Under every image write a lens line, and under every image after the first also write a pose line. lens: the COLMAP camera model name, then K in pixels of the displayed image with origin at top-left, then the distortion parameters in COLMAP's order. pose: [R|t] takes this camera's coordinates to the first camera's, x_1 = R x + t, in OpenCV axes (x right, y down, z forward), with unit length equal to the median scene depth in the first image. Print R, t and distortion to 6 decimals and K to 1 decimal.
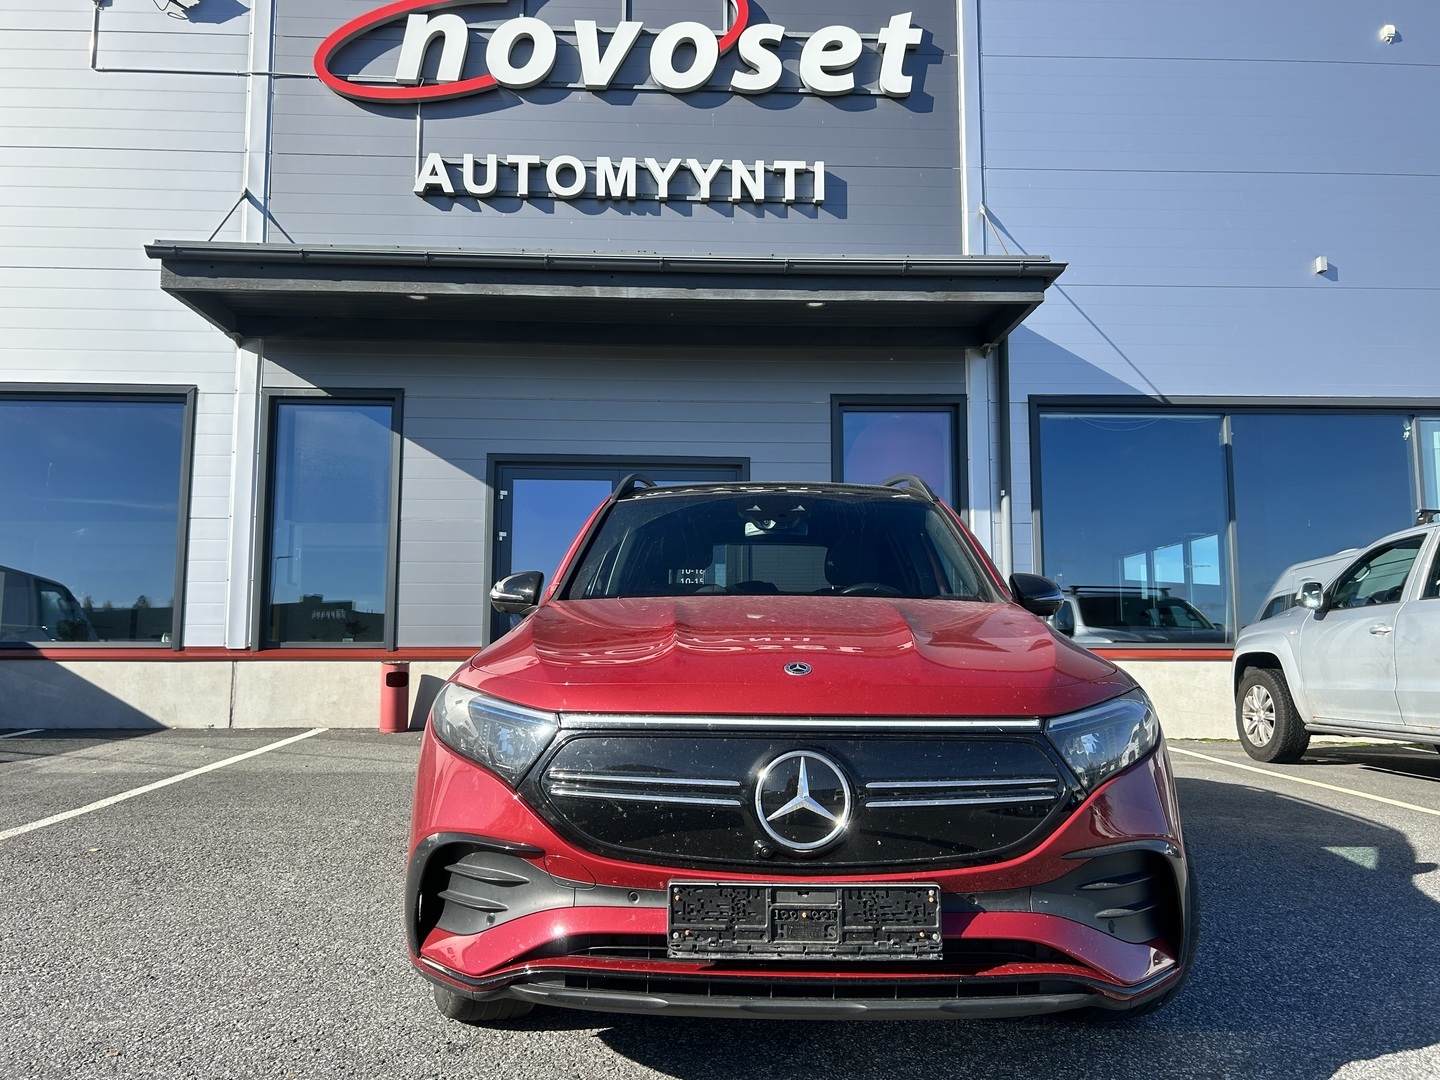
lens RADIAL K [[1125.2, 0, 715.0], [0, 1125.2, 538.5], [0, 0, 1]] dist [0.009852, -0.028122]
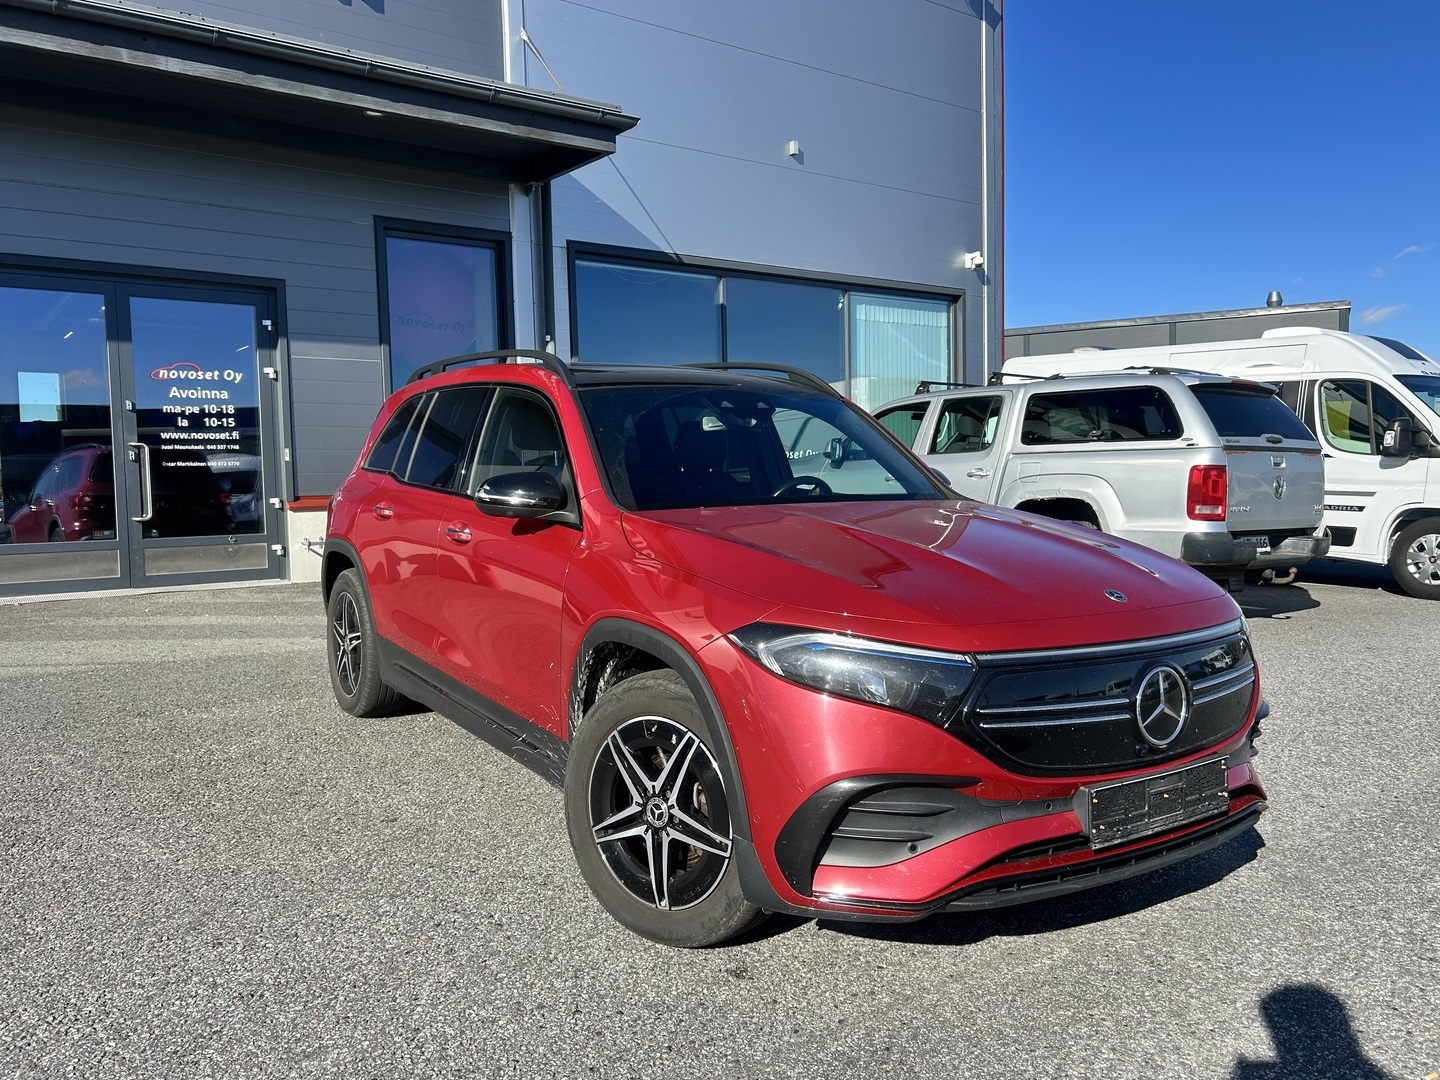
lens RADIAL K [[1125.2, 0, 716.5], [0, 1125.2, 542.7], [0, 0, 1]] dist [0.009852, -0.028122]
pose [[0.818441, -0.047076, 0.572658, -0.209884], [-0.050689, 0.986837, 0.153569, -0.021728], [-0.572350, -0.154715, 0.805282, 0.067198]]
